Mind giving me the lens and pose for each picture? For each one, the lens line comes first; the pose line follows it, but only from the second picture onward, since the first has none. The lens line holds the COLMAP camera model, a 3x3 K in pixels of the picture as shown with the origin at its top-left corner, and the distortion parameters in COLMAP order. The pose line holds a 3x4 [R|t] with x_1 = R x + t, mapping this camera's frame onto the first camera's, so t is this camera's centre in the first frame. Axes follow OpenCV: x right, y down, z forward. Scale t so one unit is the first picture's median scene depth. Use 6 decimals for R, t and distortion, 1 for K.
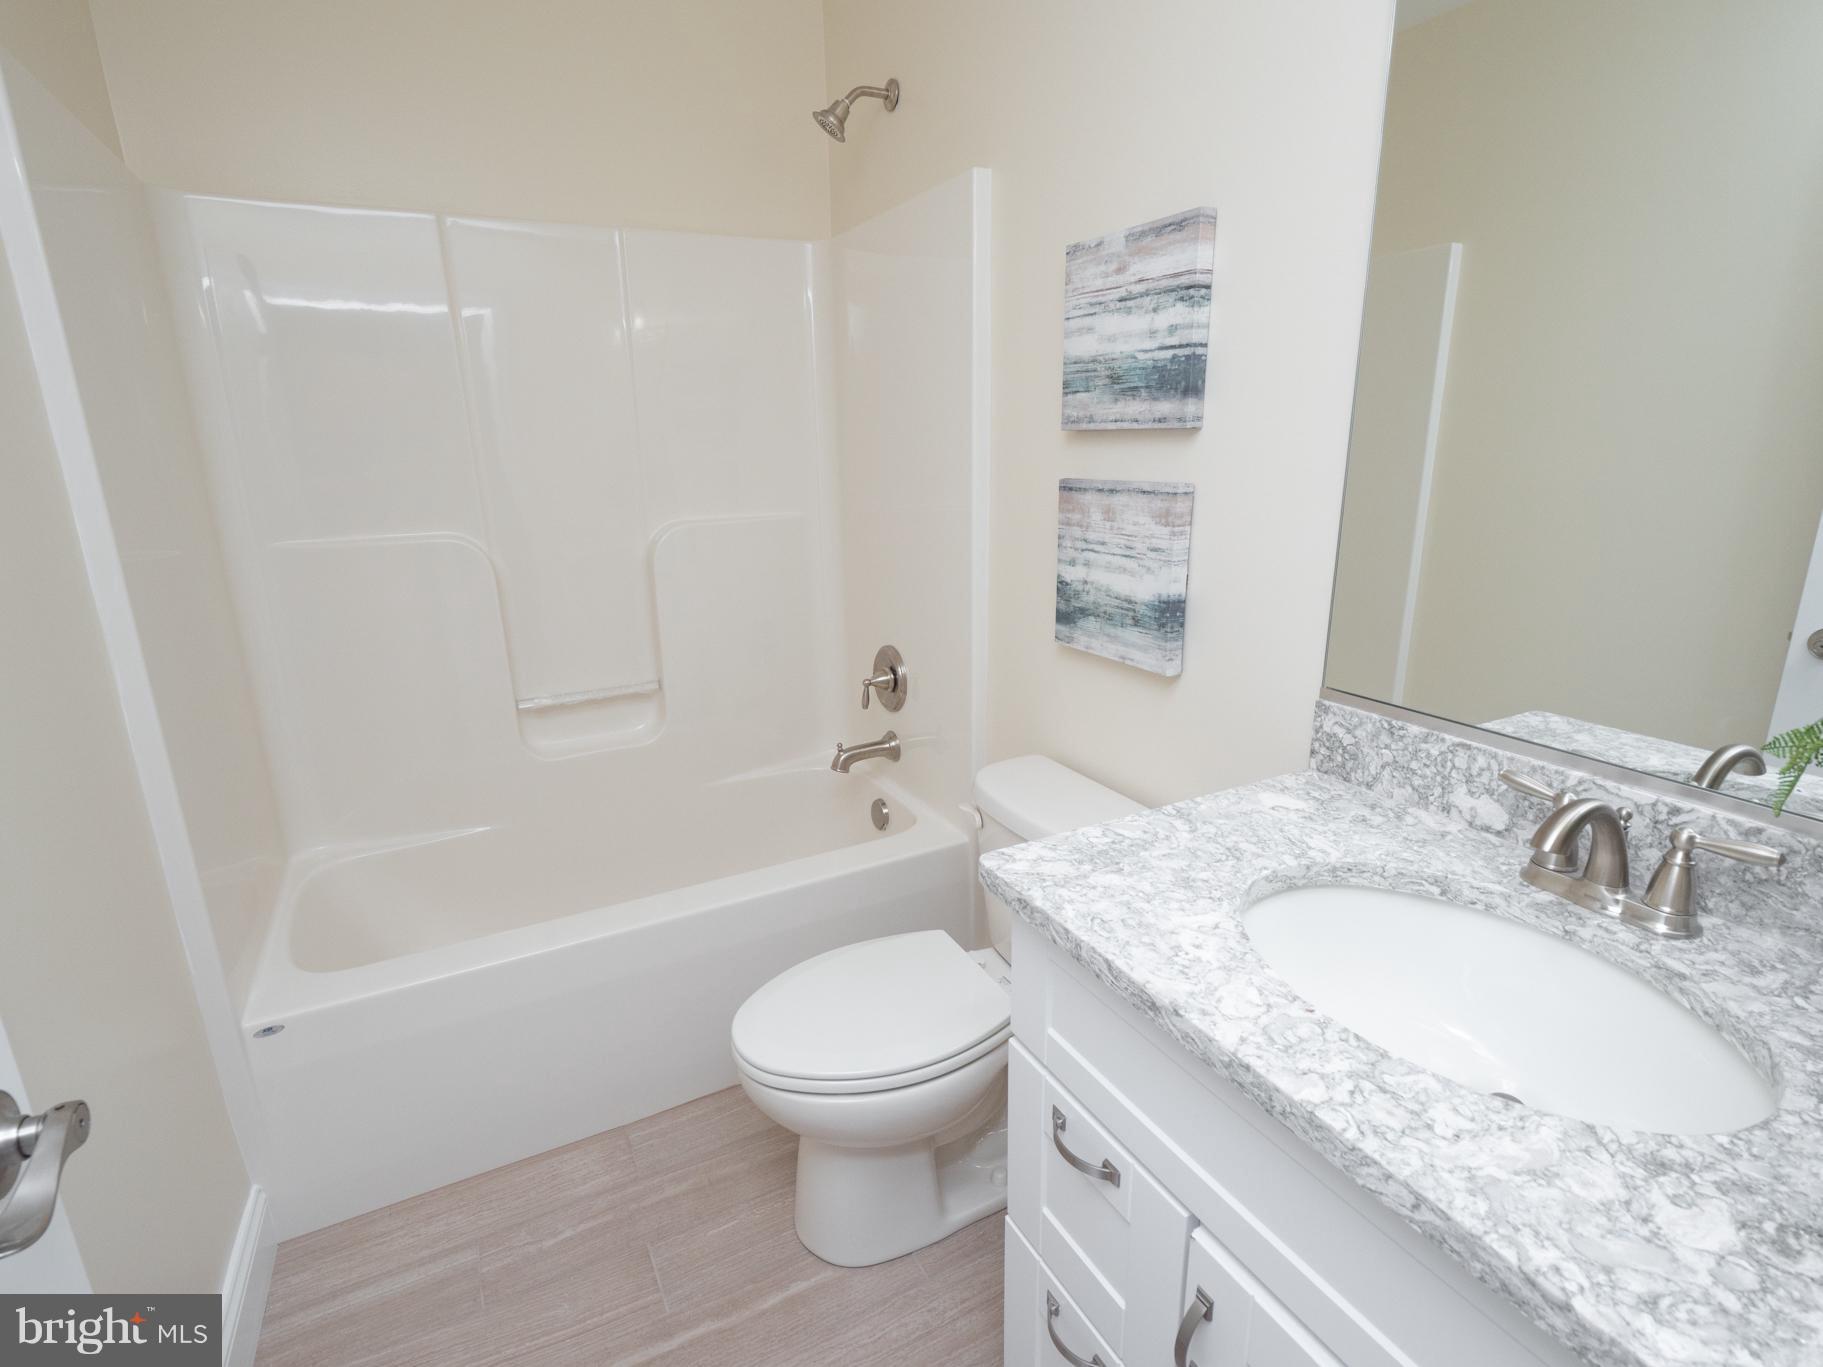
lens RADIAL K [[905.7, 0, 923.5], [0, 905.7, 697.9], [0, 0, 1]] dist [-0.007102, -0.005284]
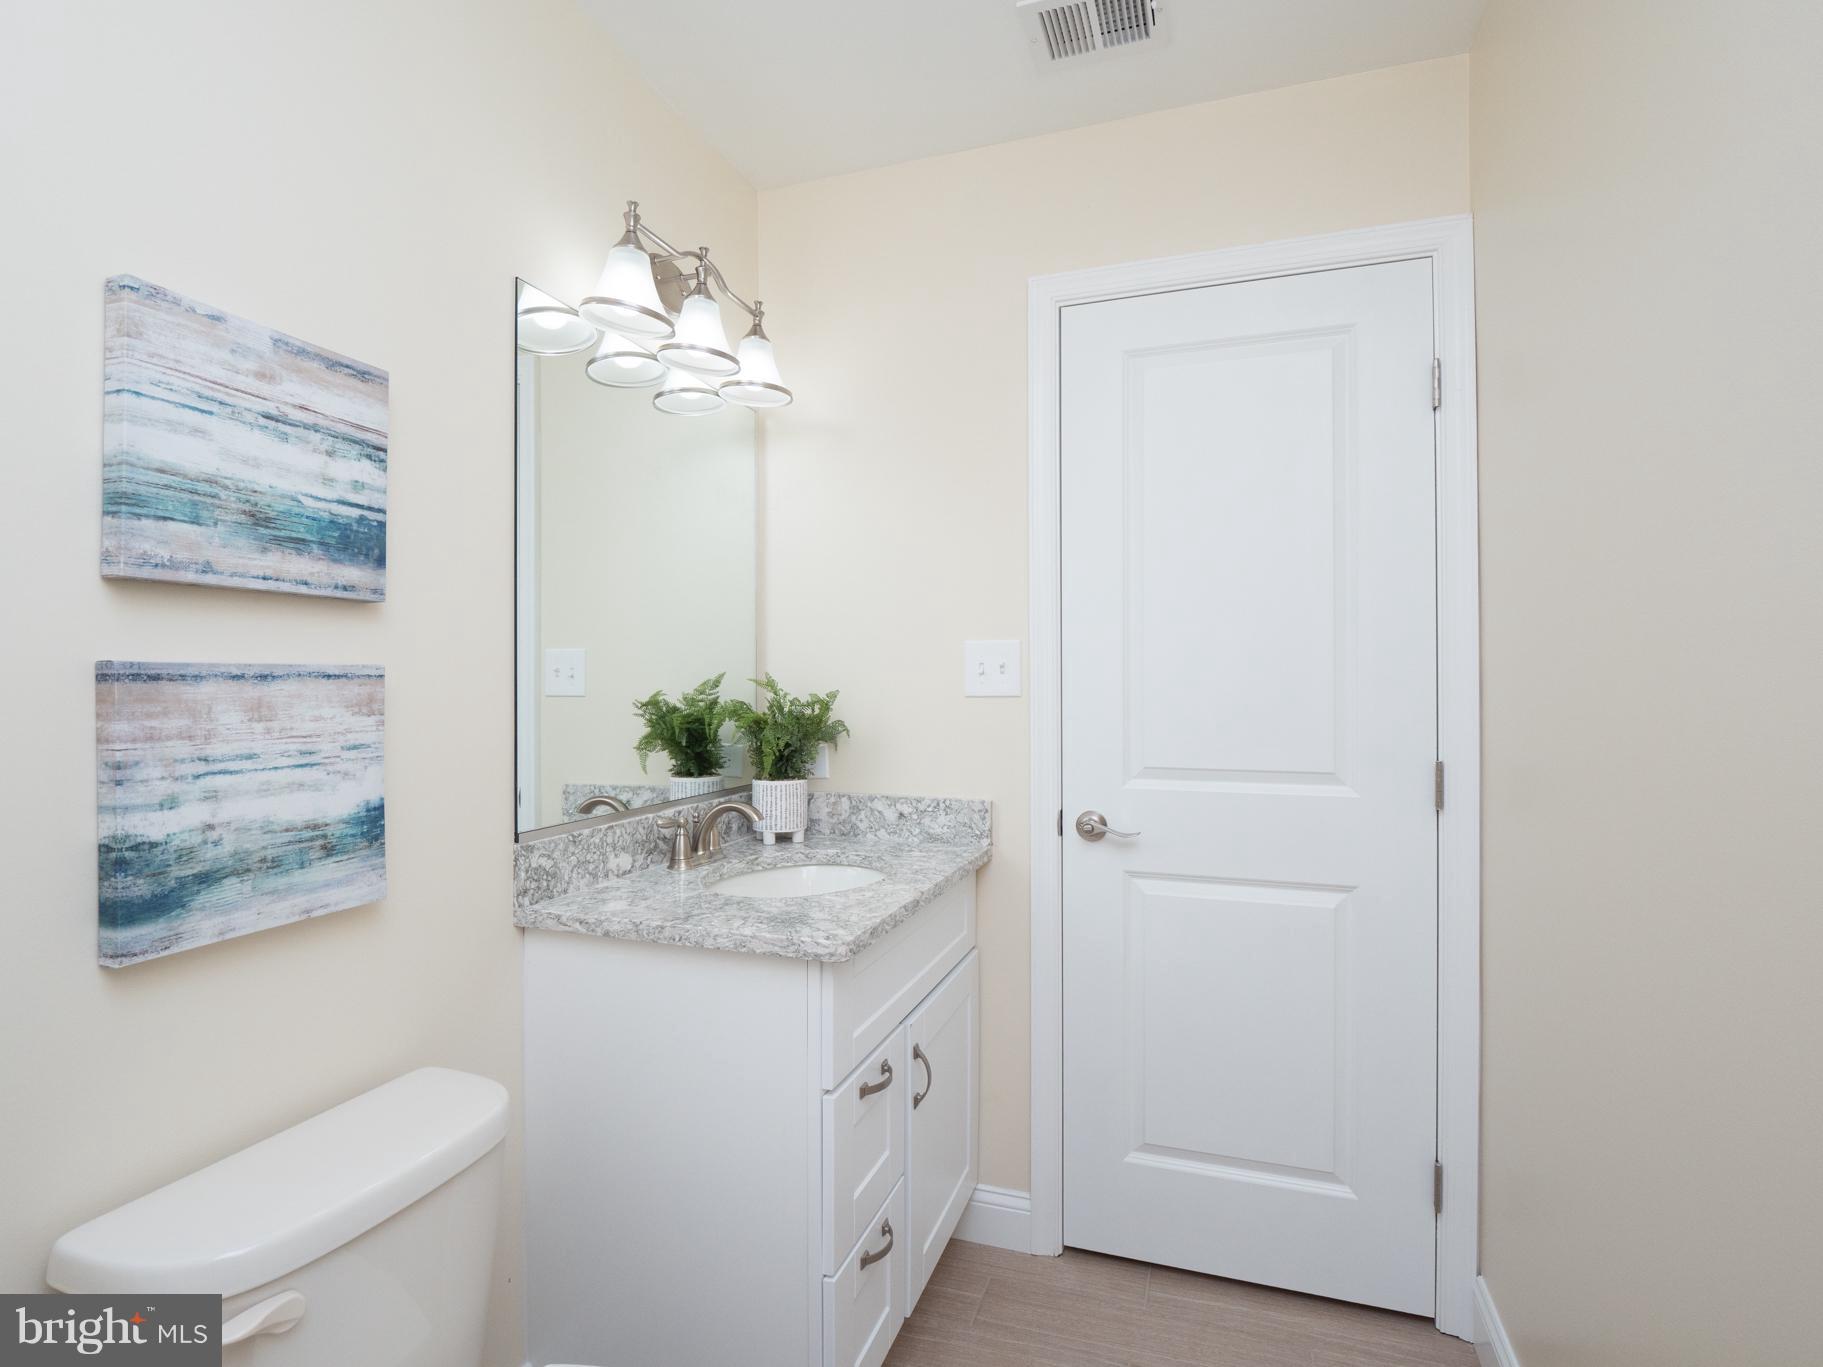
lens RADIAL K [[905.7, 0, 913.1], [0, 905.7, 670.4], [0, 0, 1]] dist [-0.007102, -0.005284]
pose [[-0.673319, 0.018158, 0.739129, -0.631426], [0.207413, 0.964194, 0.165259, -0.250618], [-0.709663, 0.264577, -0.652976, 1.123048]]
